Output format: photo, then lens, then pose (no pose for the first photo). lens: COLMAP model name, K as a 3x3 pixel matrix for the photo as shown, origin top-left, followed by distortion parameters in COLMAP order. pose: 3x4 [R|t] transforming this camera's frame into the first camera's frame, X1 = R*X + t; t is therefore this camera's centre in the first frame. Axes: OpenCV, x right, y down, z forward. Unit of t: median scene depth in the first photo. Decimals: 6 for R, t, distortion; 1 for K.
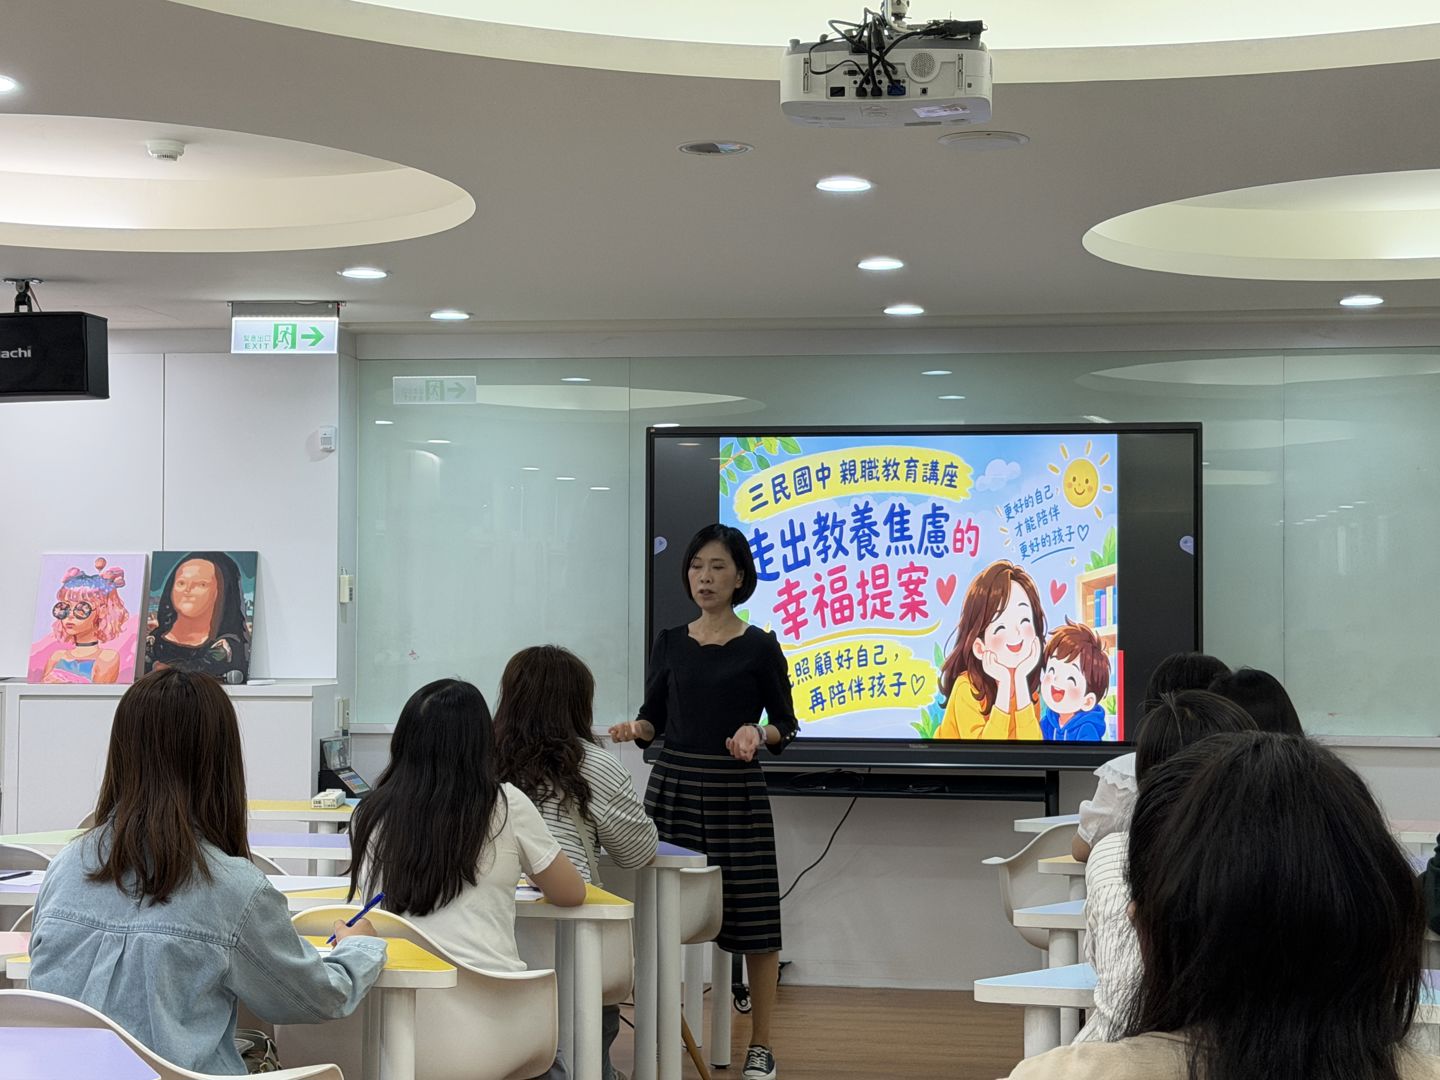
lens RADIAL K [[2421.3, 0, 728.1], [0, 2421.3, 543.6], [0, 0, 1]] dist [0.165571, 0.000000]
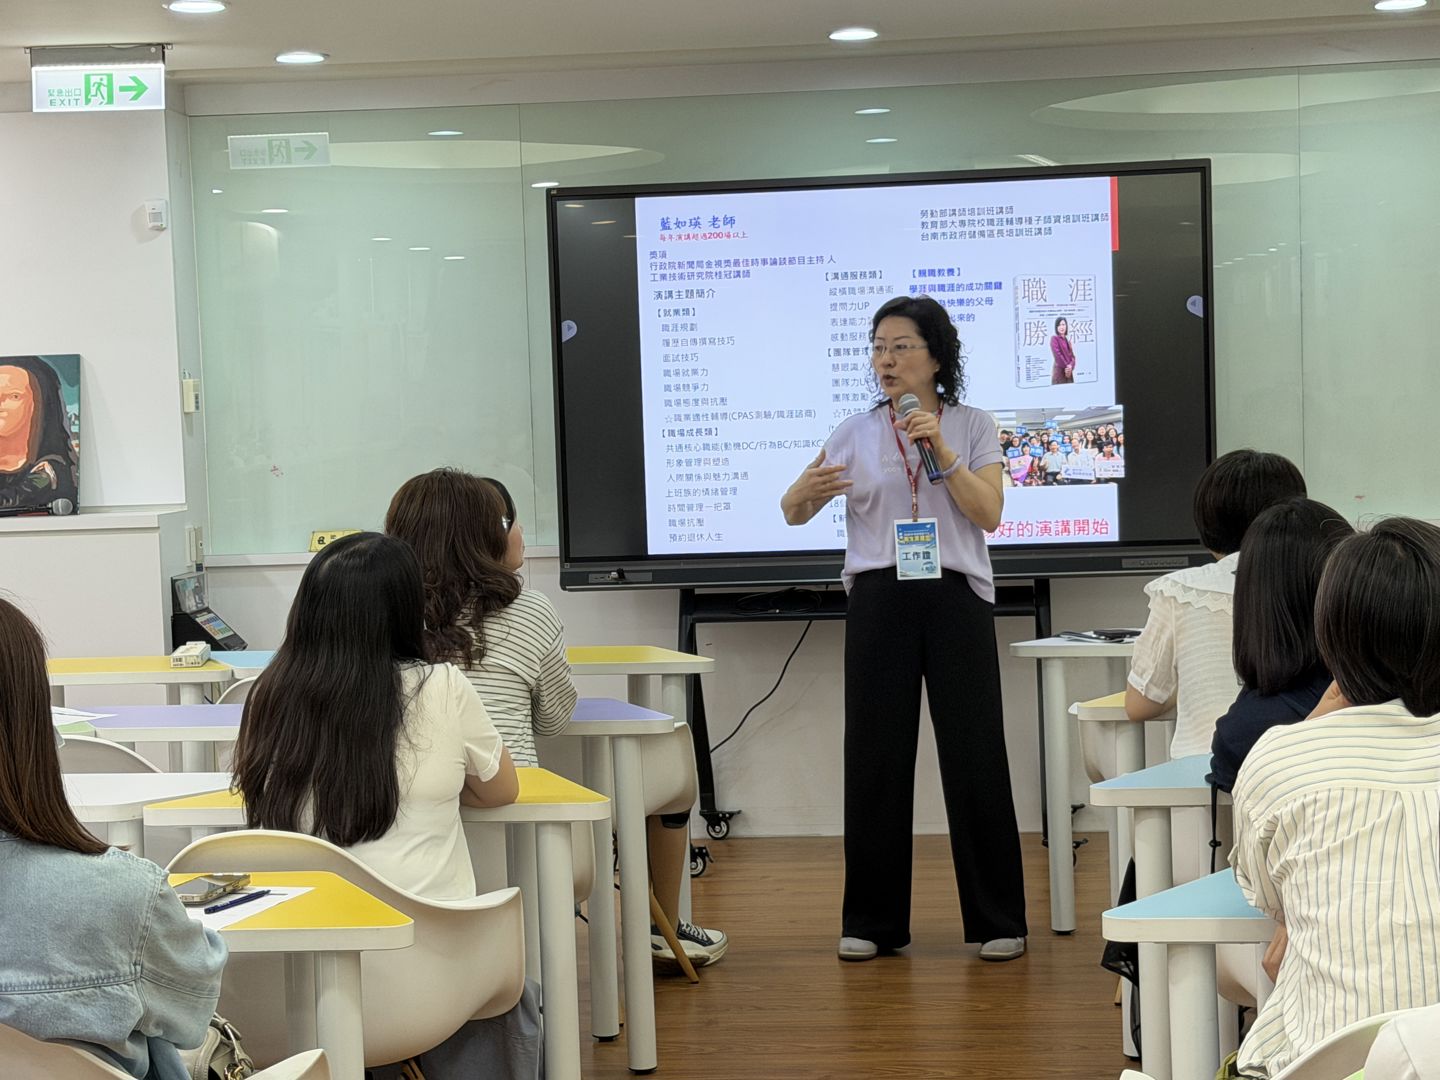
lens RADIAL K [[2582.2, 0, 715.4], [0, 2582.2, 532.7], [0, 0, 1]] dist [0.139387, 0.000000]
pose [[0.997698, -0.042035, 0.053223, -0.028097], [0.037216, 0.995379, 0.088516, -0.007020], [-0.056698, -0.086332, 0.994652, 0.104503]]
